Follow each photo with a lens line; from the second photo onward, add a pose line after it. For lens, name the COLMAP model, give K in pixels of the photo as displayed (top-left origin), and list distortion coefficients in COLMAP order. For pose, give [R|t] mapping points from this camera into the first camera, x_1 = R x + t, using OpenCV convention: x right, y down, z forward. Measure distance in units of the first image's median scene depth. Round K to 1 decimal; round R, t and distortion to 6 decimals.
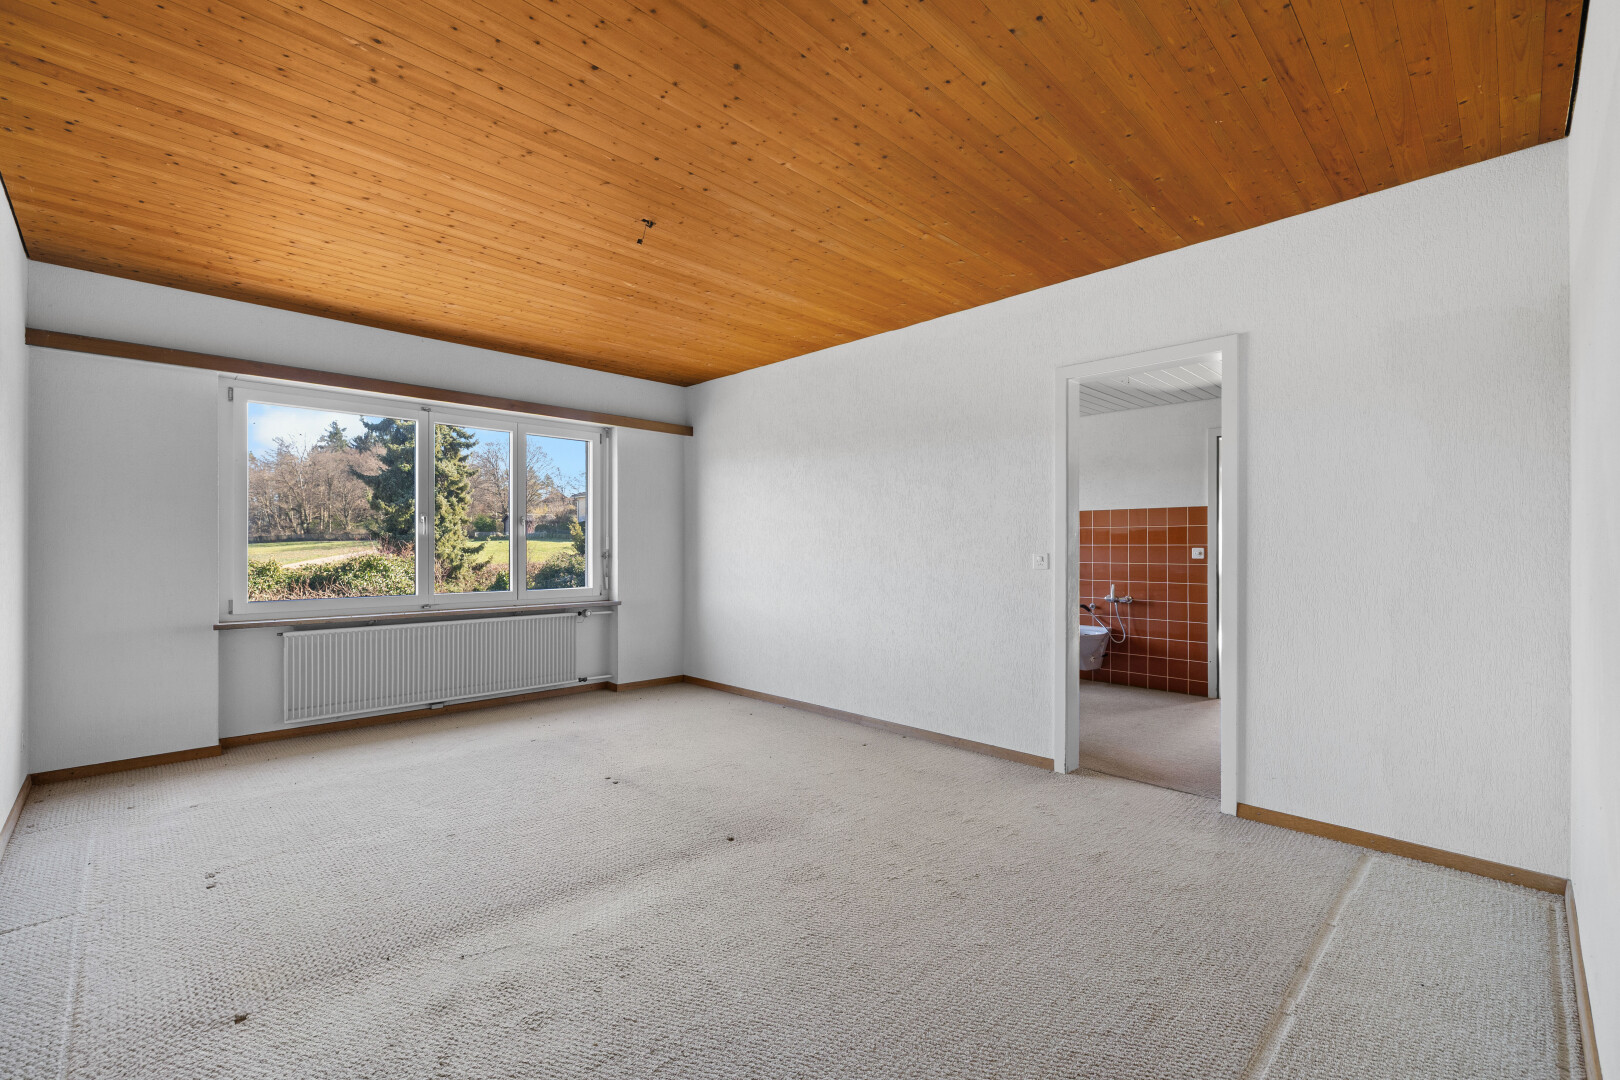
lens RADIAL K [[688.7, 0, 806.3], [0, 688.7, 540.8], [0, 0, 1]] dist [-0.000514, -0.000050]
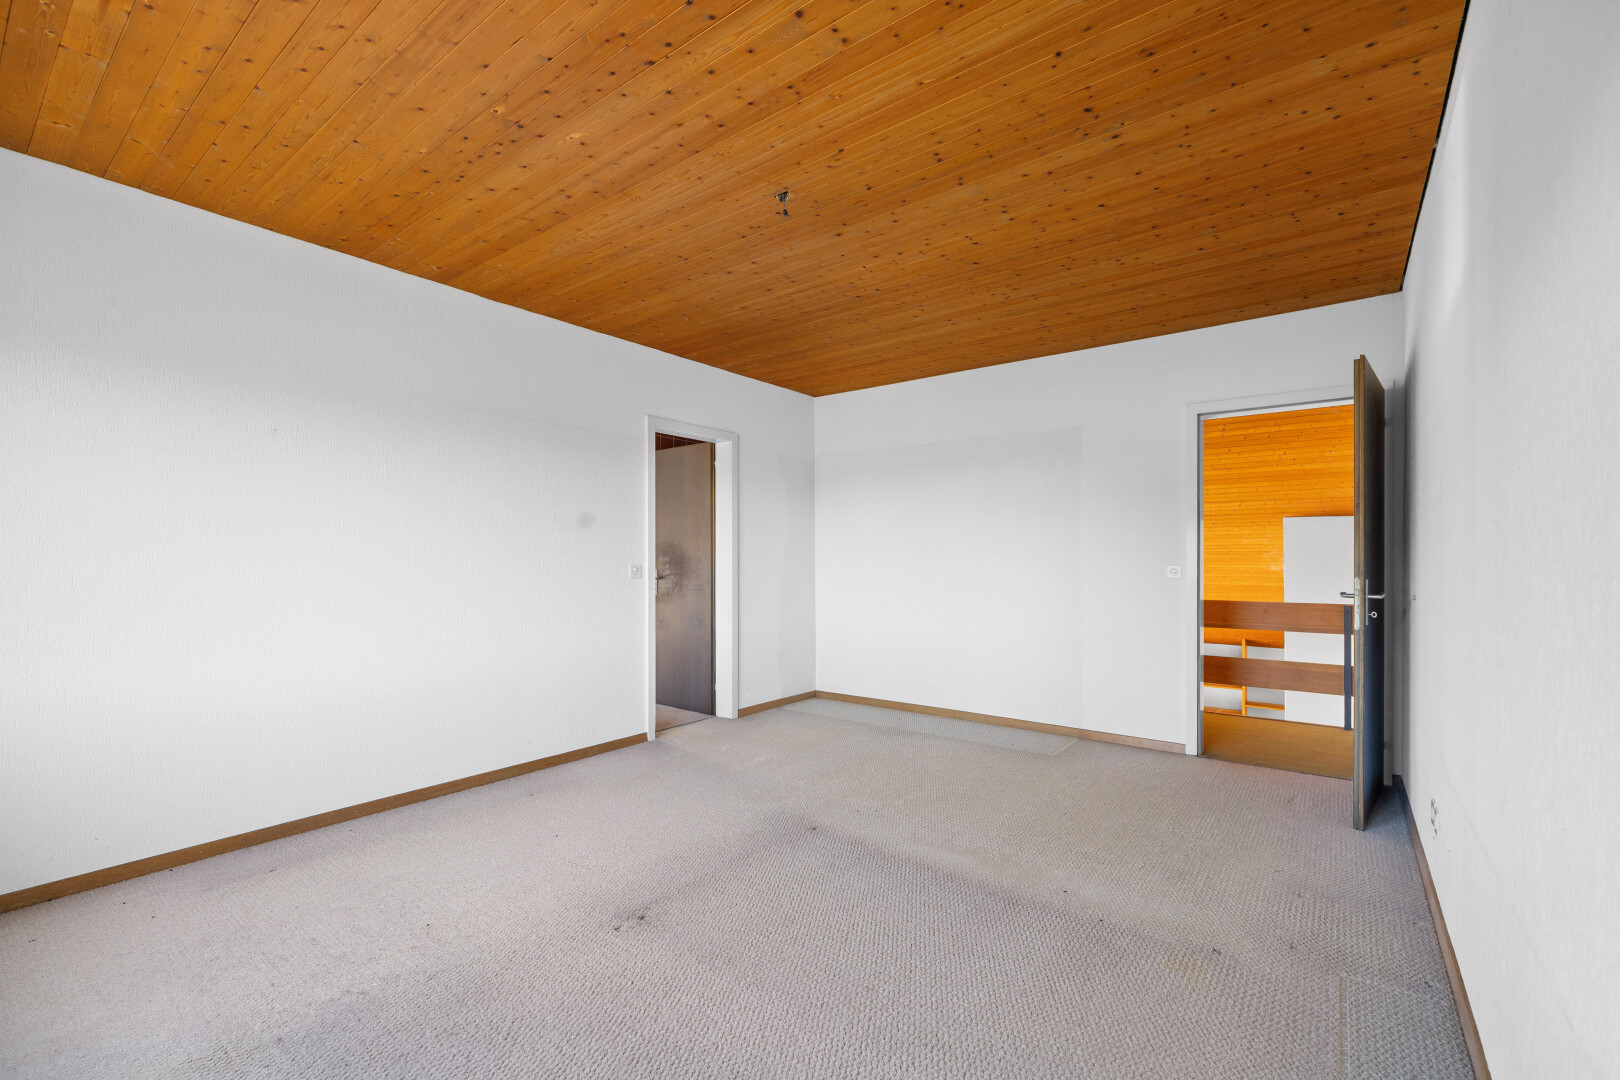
lens RADIAL K [[688.7, 0, 806.5], [0, 688.7, 551.1], [0, 0, 1]] dist [-0.000514, -0.000050]
pose [[-0.147715, 0.003898, 0.989022, -0.897263], [-0.010748, 0.999927, -0.005546, -0.003079], [-0.988972, -0.011449, -0.147662, 0.894623]]
